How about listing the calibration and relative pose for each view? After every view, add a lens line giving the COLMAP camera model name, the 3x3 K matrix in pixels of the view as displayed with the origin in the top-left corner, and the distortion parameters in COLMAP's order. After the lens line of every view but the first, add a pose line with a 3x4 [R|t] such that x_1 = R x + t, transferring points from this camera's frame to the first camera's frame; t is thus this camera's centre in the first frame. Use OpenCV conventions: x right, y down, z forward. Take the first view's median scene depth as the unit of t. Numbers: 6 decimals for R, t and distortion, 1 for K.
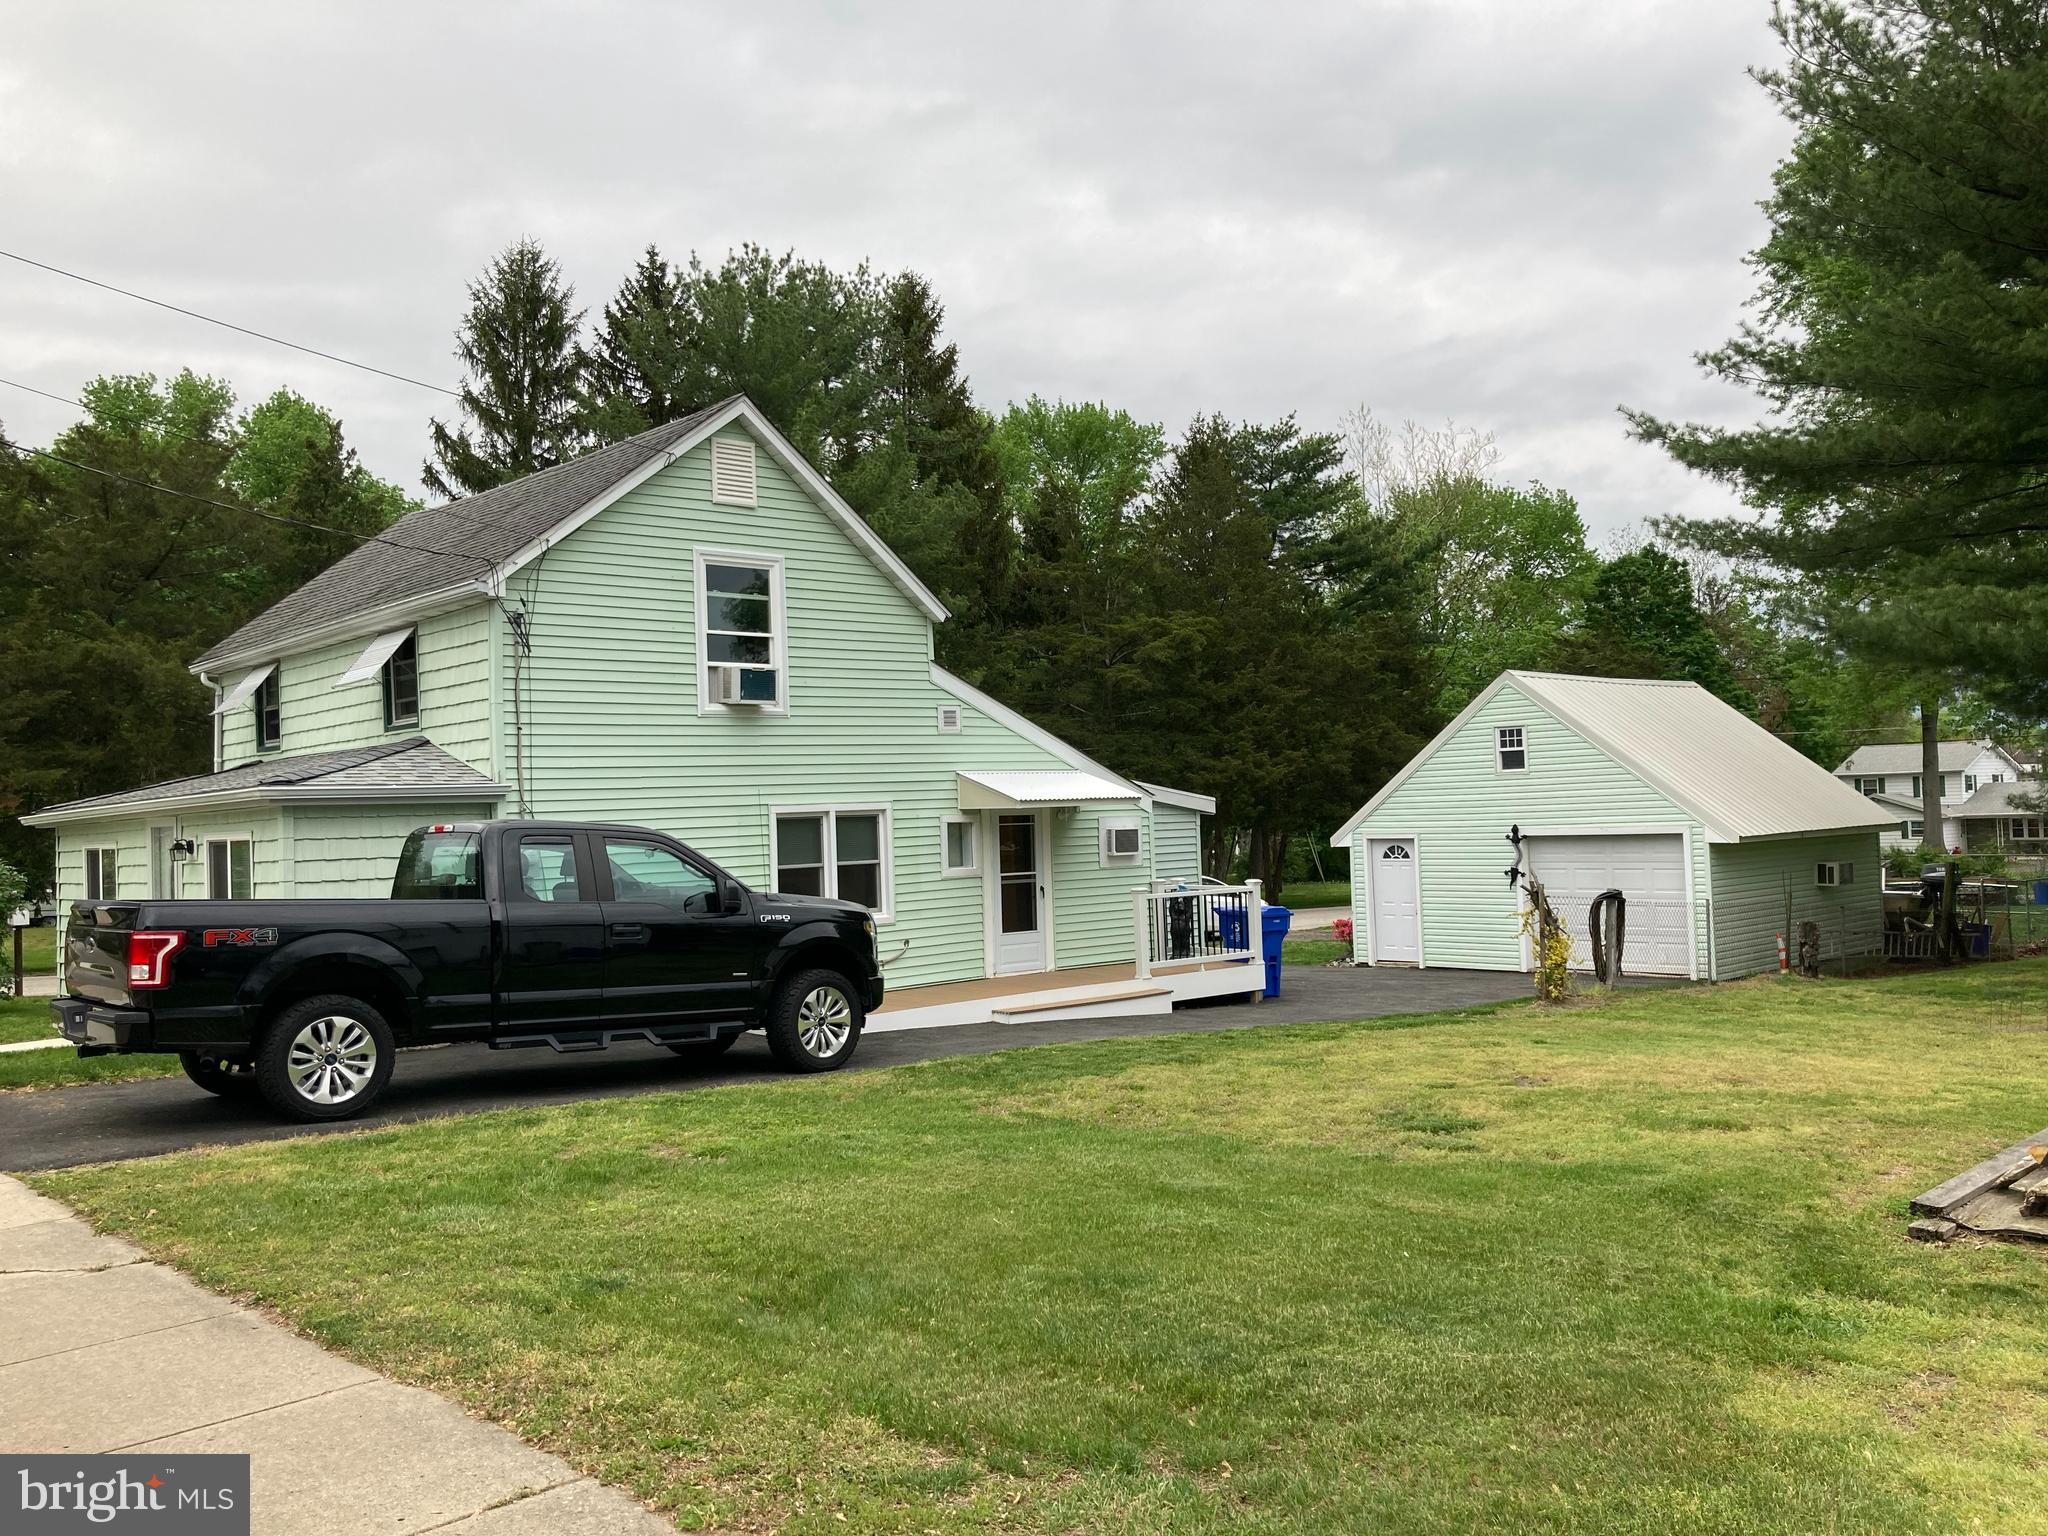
lens RADIAL K [[1682.9, 0, 1024.0], [0, 1682.9, 768.0], [0, 0, 1]] dist [0.041871, -0.049815]
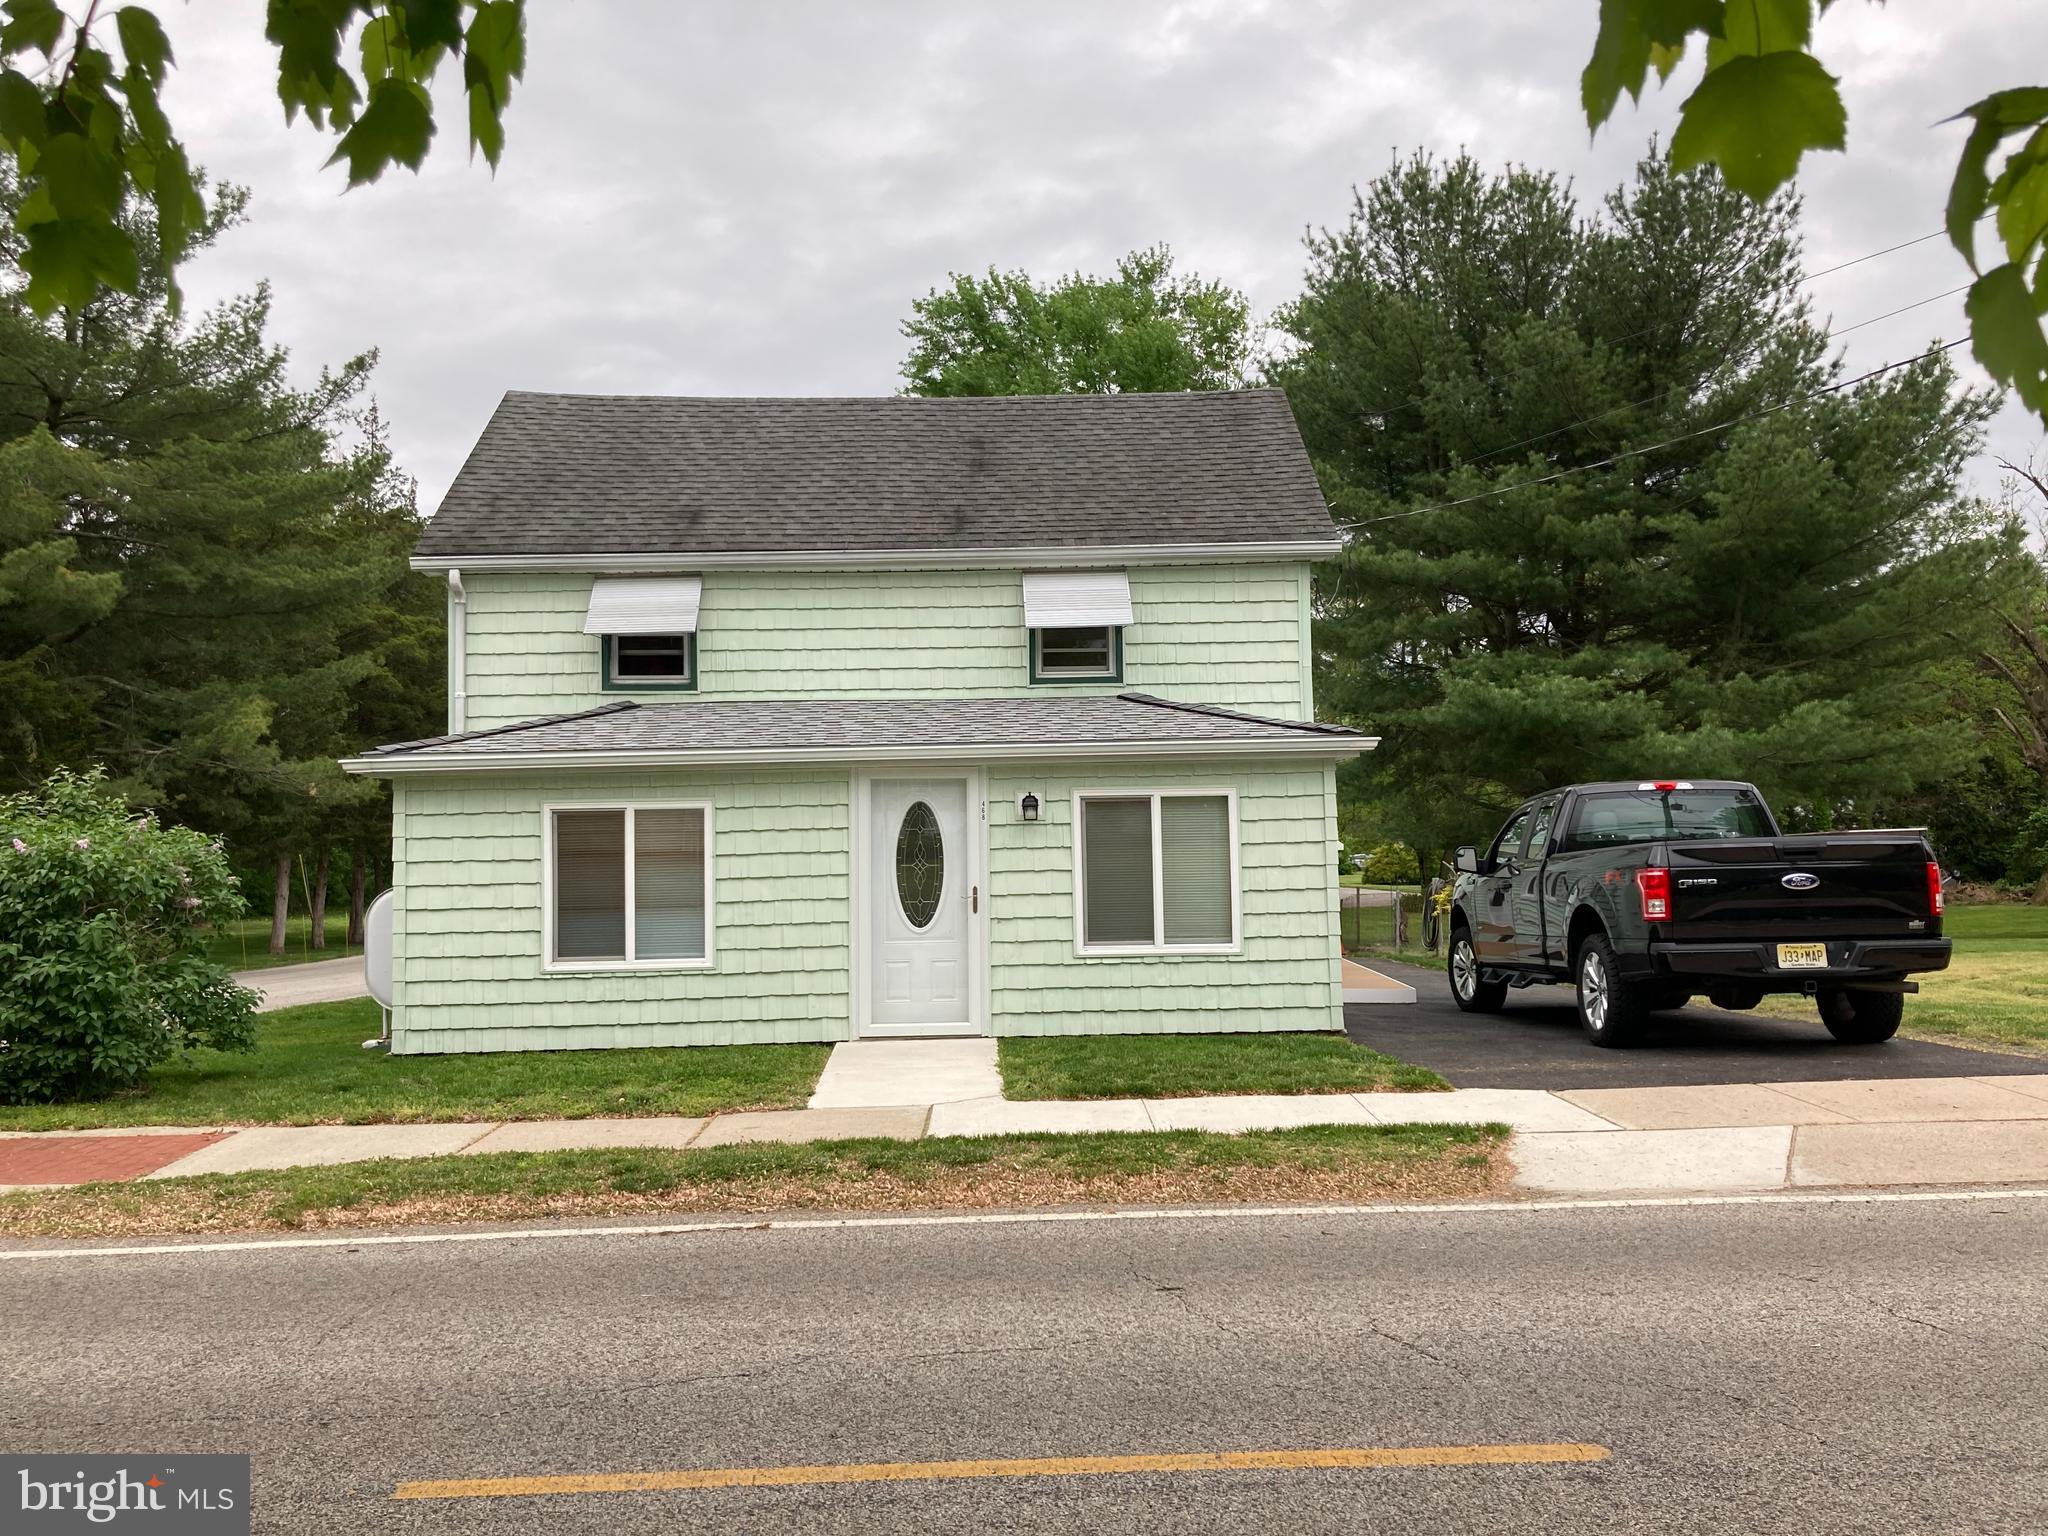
lens RADIAL K [[1681.6, 0, 1024.0], [0, 1681.6, 768.0], [0, 0, 1]] dist [0.022107, -0.004399]
pose [[0.660788, 0.050632, 0.748863, -0.662455], [-0.030085, 0.998707, -0.040977, 0.037185], [-0.749969, 0.004548, 0.661457, 0.281737]]
